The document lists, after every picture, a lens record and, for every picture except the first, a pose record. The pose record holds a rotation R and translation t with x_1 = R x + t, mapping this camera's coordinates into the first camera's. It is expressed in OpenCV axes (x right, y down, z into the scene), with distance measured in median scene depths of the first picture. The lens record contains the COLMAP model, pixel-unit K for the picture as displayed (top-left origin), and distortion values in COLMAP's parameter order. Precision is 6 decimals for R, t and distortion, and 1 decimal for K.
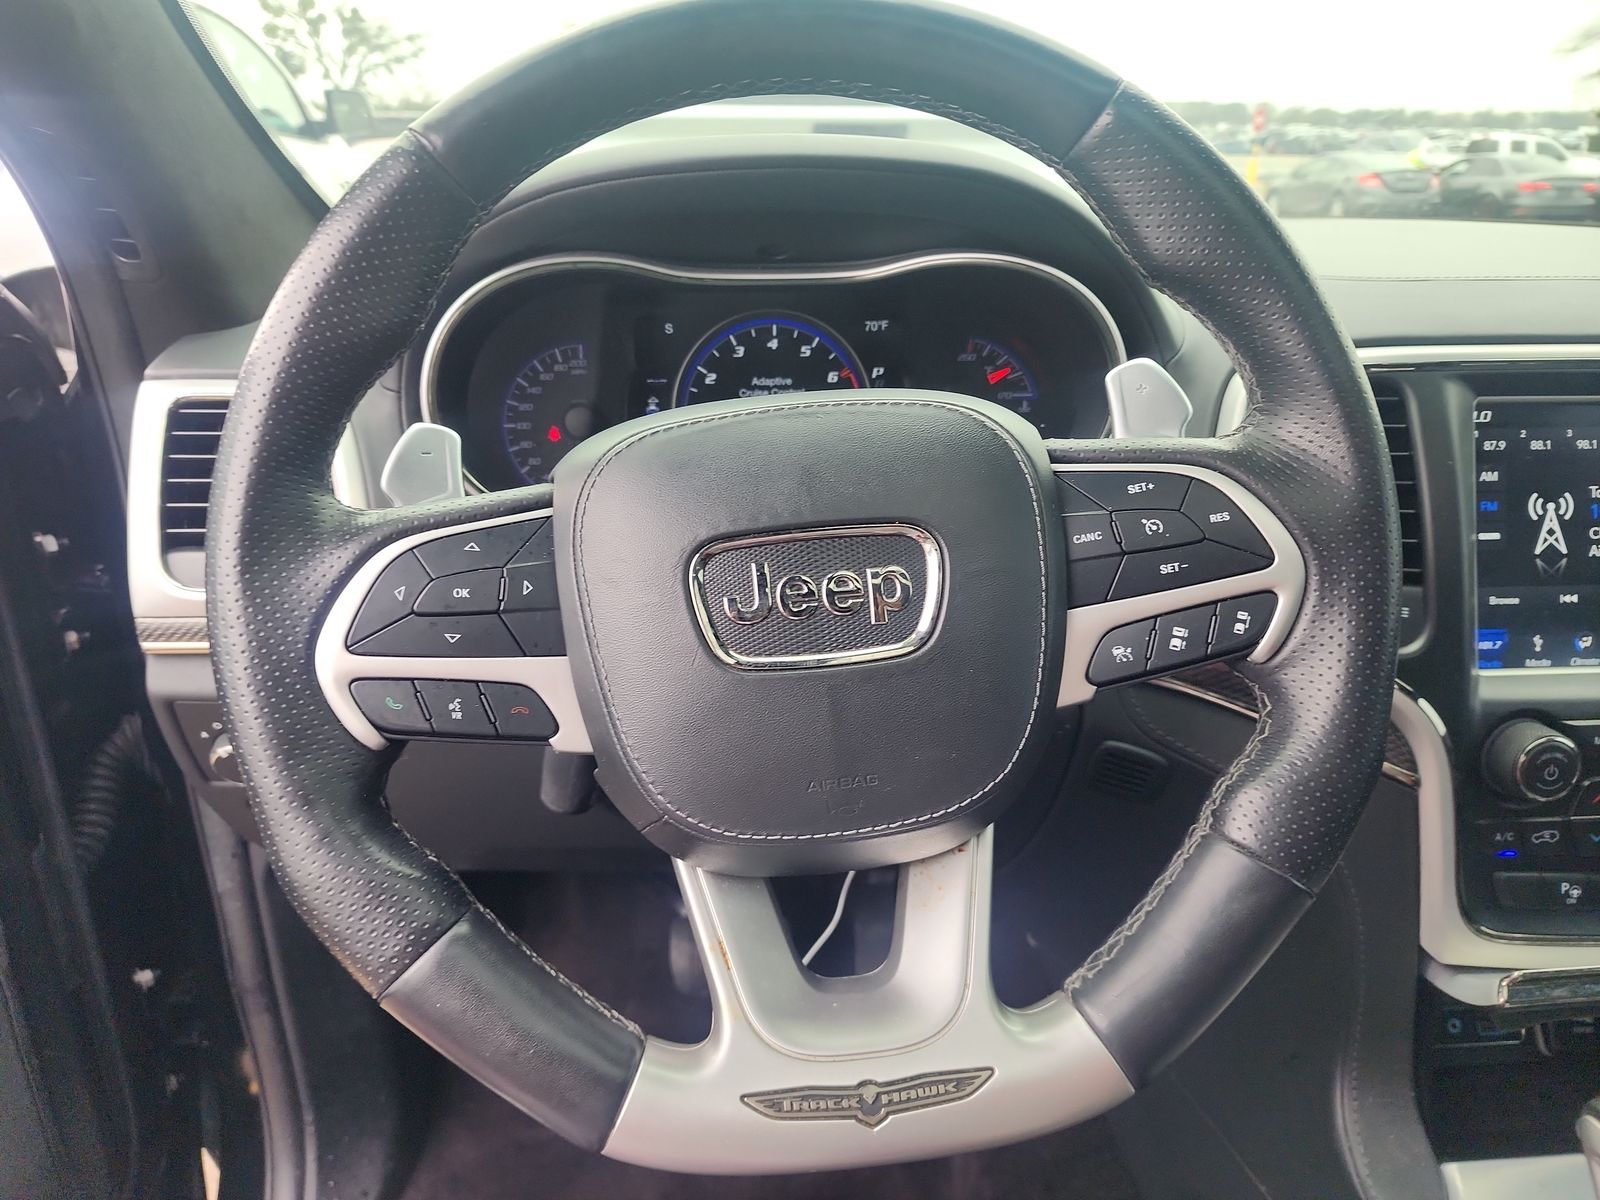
lens RADIAL K [[1076.2, 0, 791.0], [0, 1076.2, 608.2], [0, 0, 1]] dist [0.011847, -0.017055]
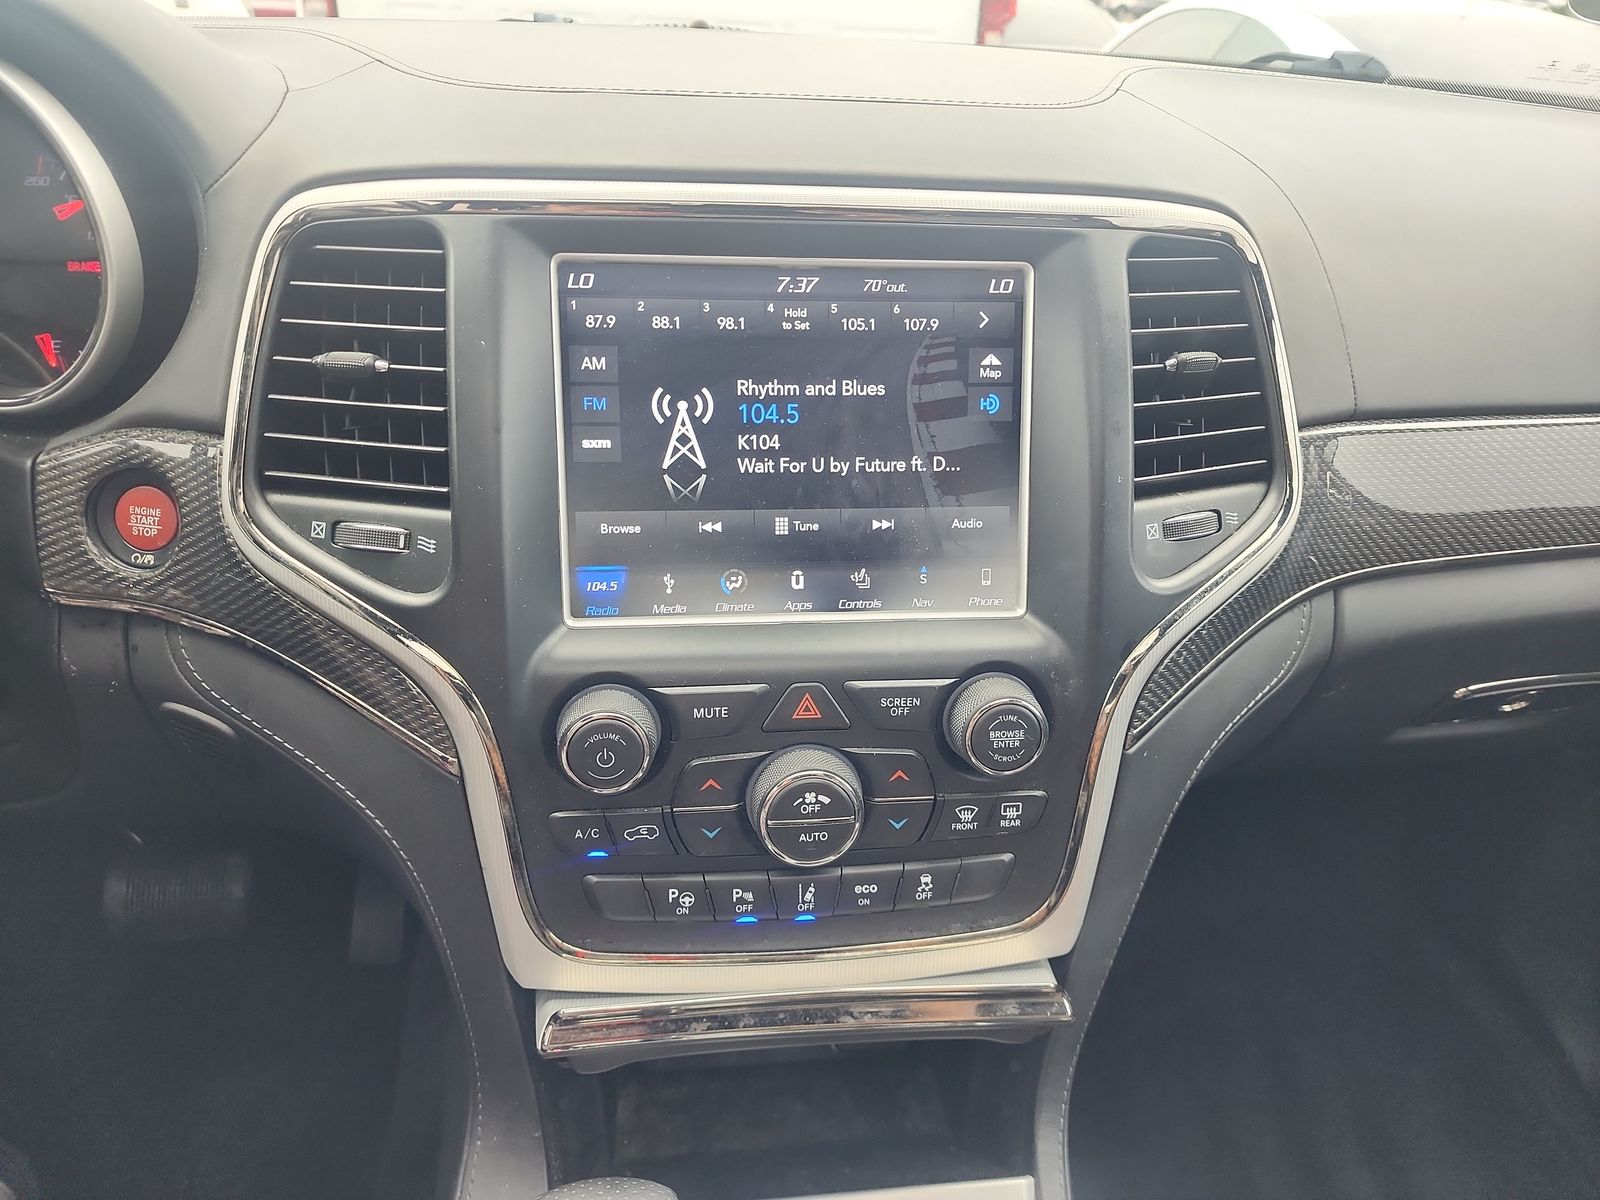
lens RADIAL K [[1076.2, 0, 802.0], [0, 1076.2, 595.1], [0, 0, 1]] dist [0.011847, -0.017055]
pose [[0.997416, 0.009192, 0.071250, 0.734854], [-0.016973, 0.993856, 0.109373, -0.046006], [-0.069807, -0.110299, 0.991444, 0.227494]]
